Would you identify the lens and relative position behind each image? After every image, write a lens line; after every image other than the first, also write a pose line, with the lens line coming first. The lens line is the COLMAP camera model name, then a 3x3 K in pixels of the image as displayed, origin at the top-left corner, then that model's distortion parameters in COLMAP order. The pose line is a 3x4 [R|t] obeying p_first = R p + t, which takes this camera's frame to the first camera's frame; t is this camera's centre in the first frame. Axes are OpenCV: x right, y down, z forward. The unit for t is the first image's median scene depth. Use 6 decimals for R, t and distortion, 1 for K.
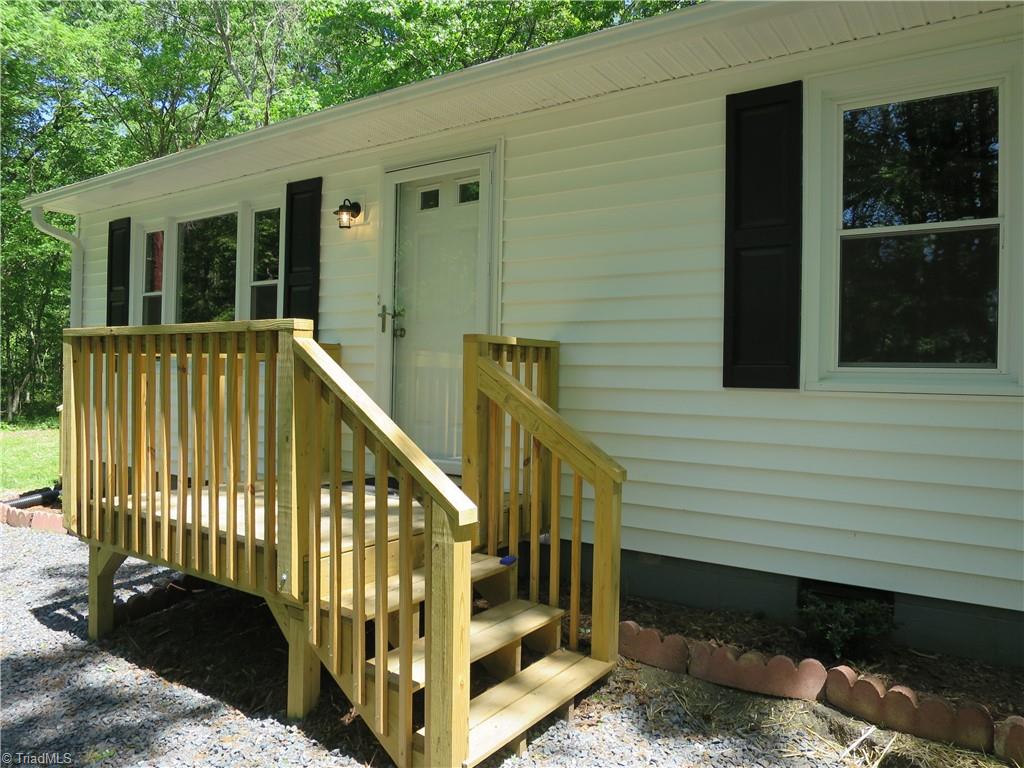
lens RADIAL K [[741.1, 0, 512.0], [0, 741.1, 384.0], [0, 0, 1]] dist [-0.042236, 0.007333]
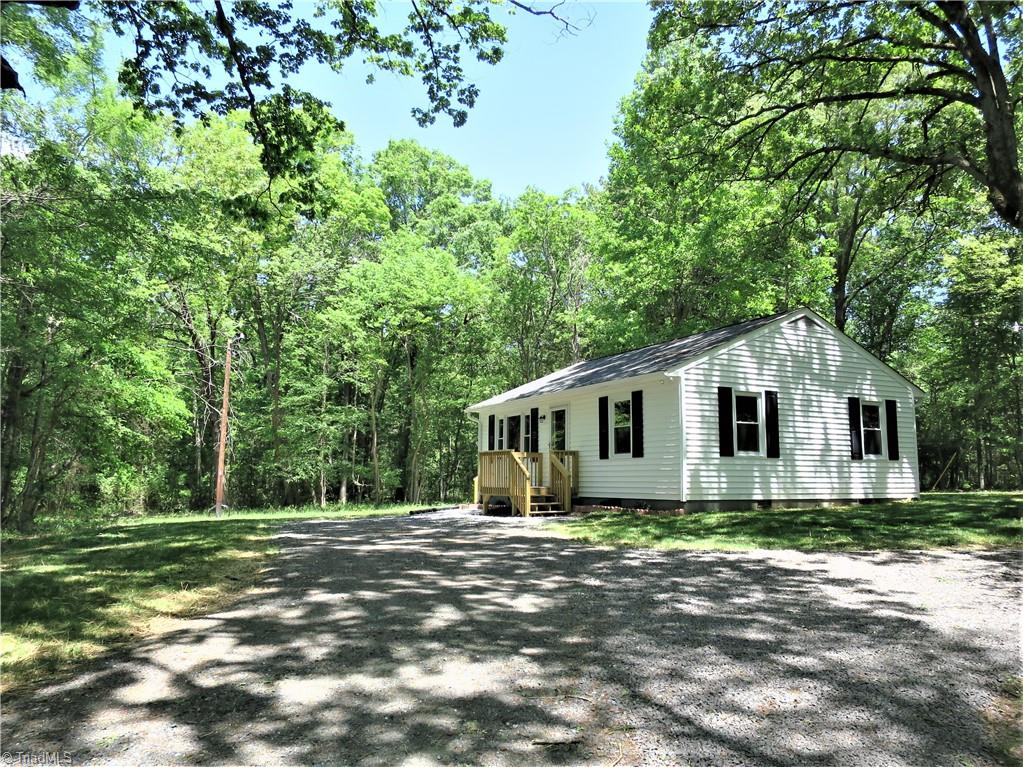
lens RADIAL K [[791.5, 0, 524.7], [0, 791.5, 387.2], [0, 0, 1]] dist [-0.038488, -0.000706]
pose [[0.886612, -0.067002, -0.457636, 1.391317], [0.004929, 0.990764, -0.135507, 0.144234], [0.462488, 0.117886, 0.878753, -2.337104]]
